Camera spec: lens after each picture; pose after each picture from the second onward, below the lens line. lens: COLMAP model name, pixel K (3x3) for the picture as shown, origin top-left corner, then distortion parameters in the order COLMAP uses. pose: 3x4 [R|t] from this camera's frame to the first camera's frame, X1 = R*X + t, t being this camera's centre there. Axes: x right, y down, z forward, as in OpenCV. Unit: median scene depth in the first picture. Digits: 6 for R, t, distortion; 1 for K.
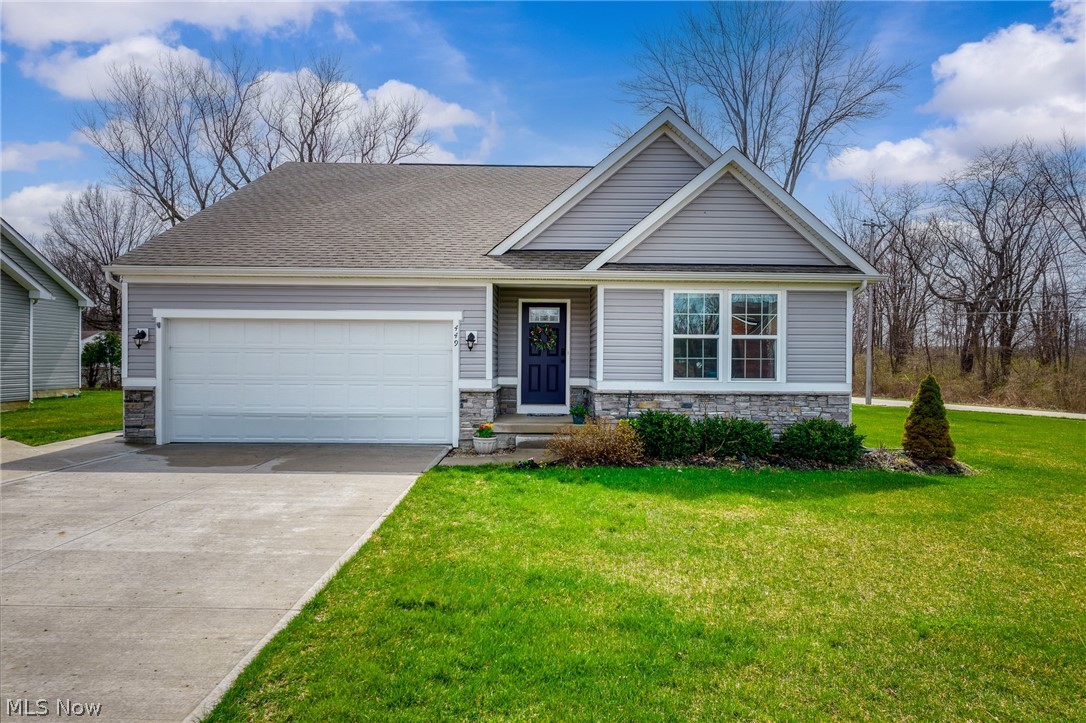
lens RADIAL K [[681.1, 0, 541.2], [0, 681.1, 361.4], [0, 0, 1]] dist [0.006154, -0.001962]
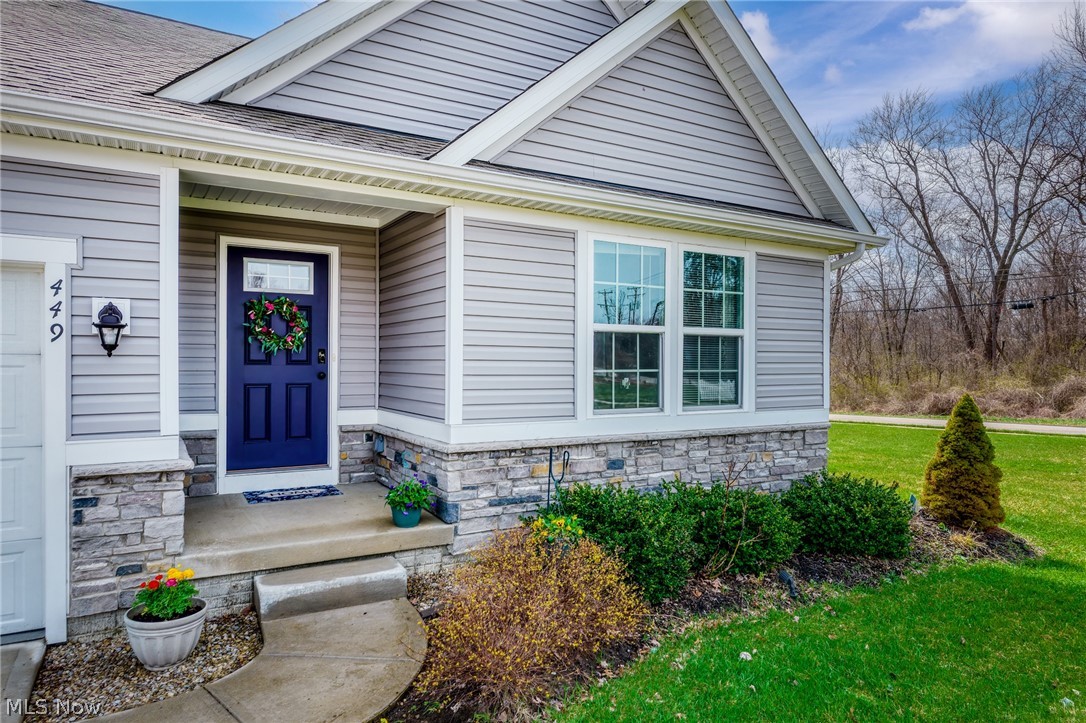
lens RADIAL K [[681.1, 0, 546.0], [0, 681.1, 365.1], [0, 0, 1]] dist [0.006154, -0.001962]
pose [[0.861279, -0.005604, 0.508101, -0.088459], [0.000691, 0.999951, 0.009857, -0.014016], [-0.508131, -0.008139, 0.861241, 0.589132]]
